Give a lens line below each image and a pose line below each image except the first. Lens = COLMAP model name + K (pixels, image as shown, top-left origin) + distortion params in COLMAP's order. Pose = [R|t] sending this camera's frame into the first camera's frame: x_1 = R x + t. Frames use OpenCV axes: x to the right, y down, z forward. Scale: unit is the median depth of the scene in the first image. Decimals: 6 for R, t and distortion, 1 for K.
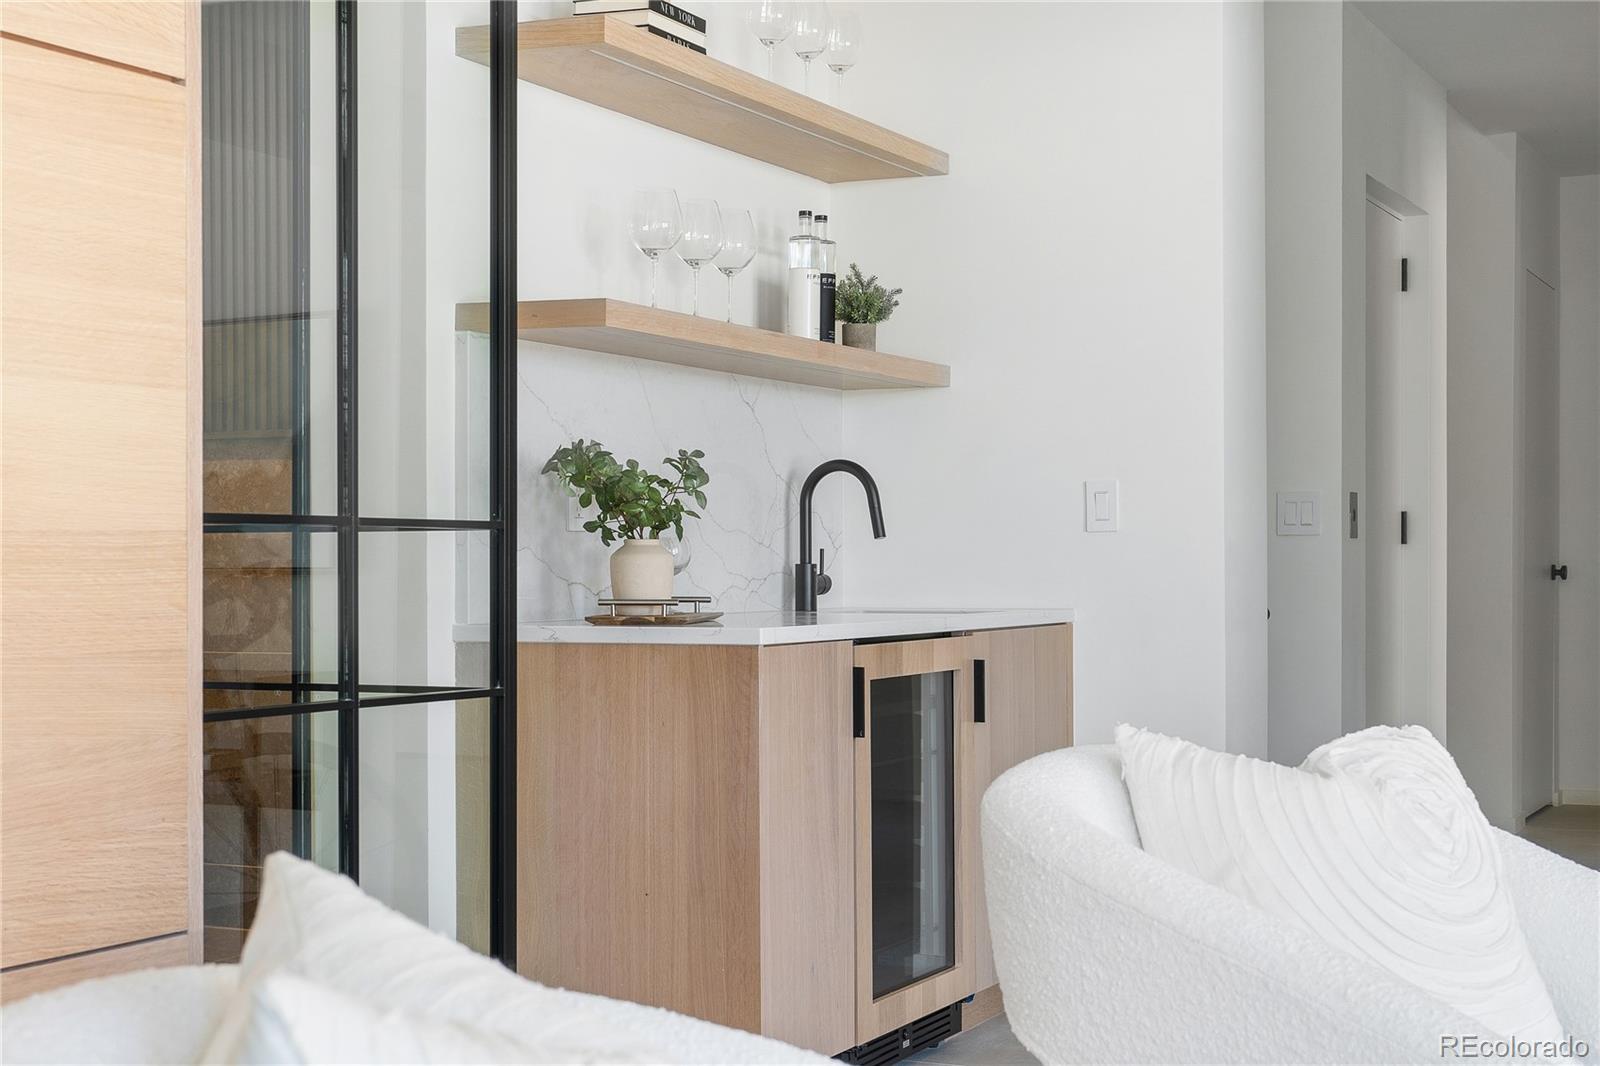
lens RADIAL K [[2495.2, 0, 793.2], [0, 2495.2, 546.2], [0, 0, 1]] dist [-0.031873, 0.000000]
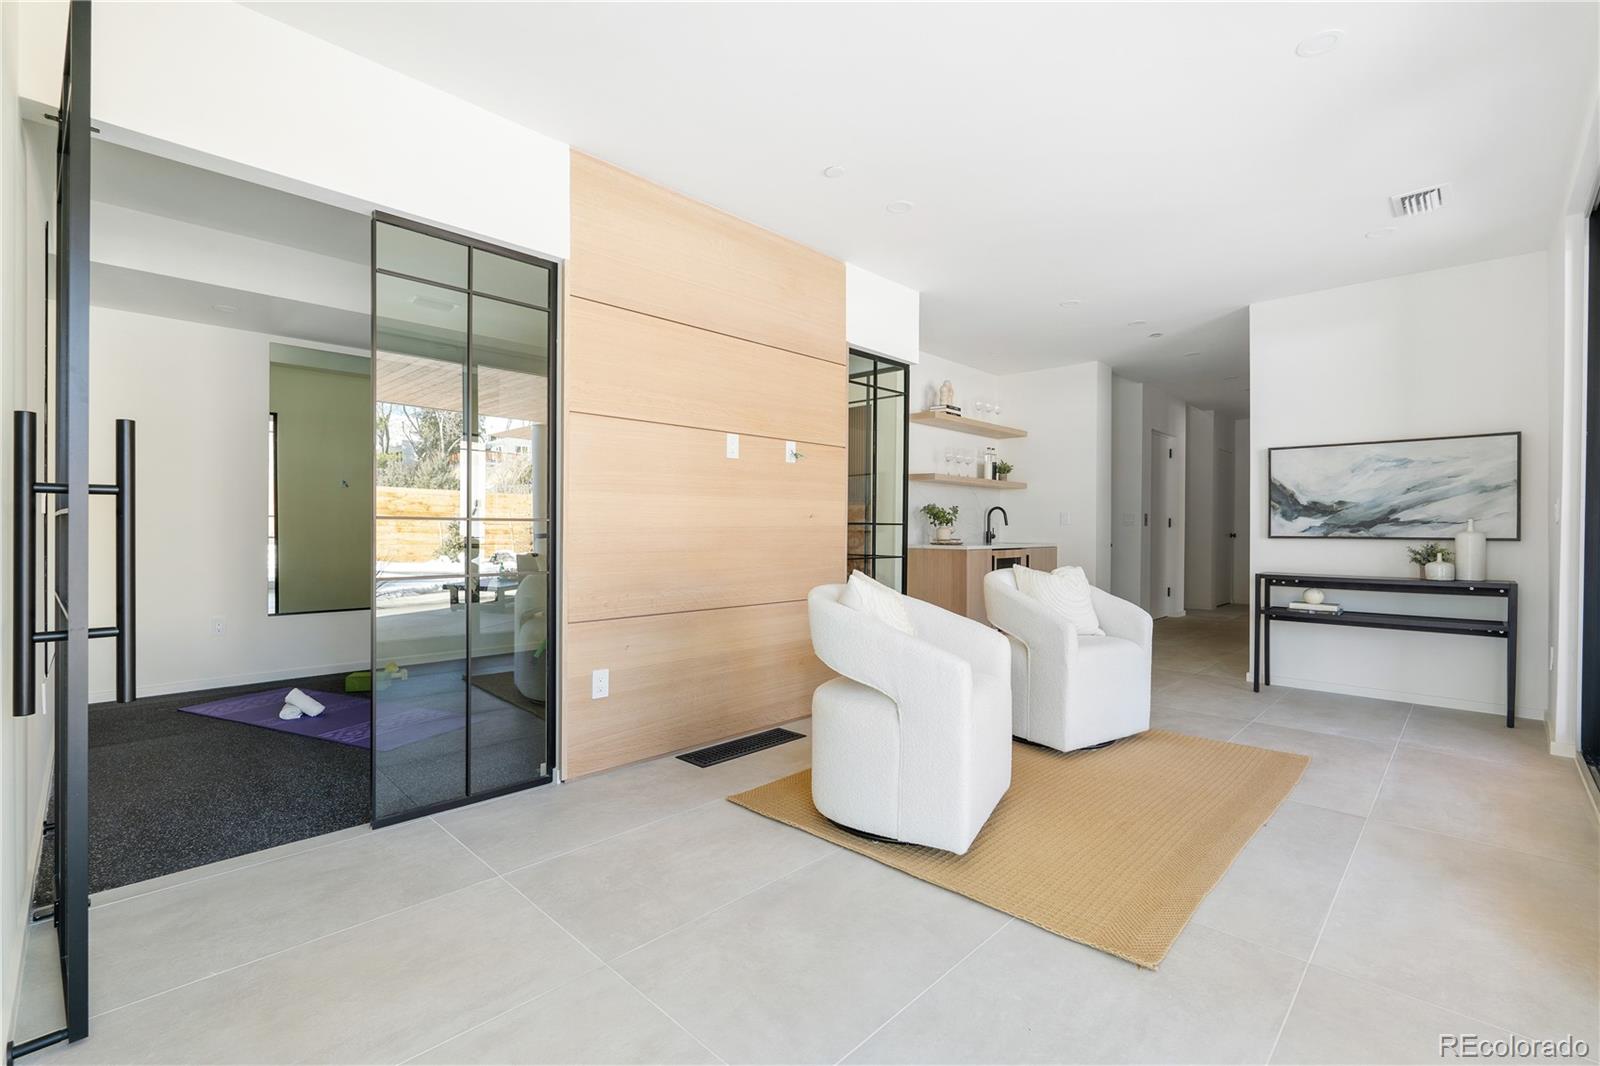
lens RADIAL K [[723.6, 0, 789.4], [0, 723.6, 536.2], [0, 0, 1]] dist [0.001027, -0.000048]
pose [[0.950816, 0.012865, -0.309489, 0.074780], [-0.007383, 0.999795, 0.018879, -0.006400], [0.309668, -0.015665, 0.950716, -0.308001]]
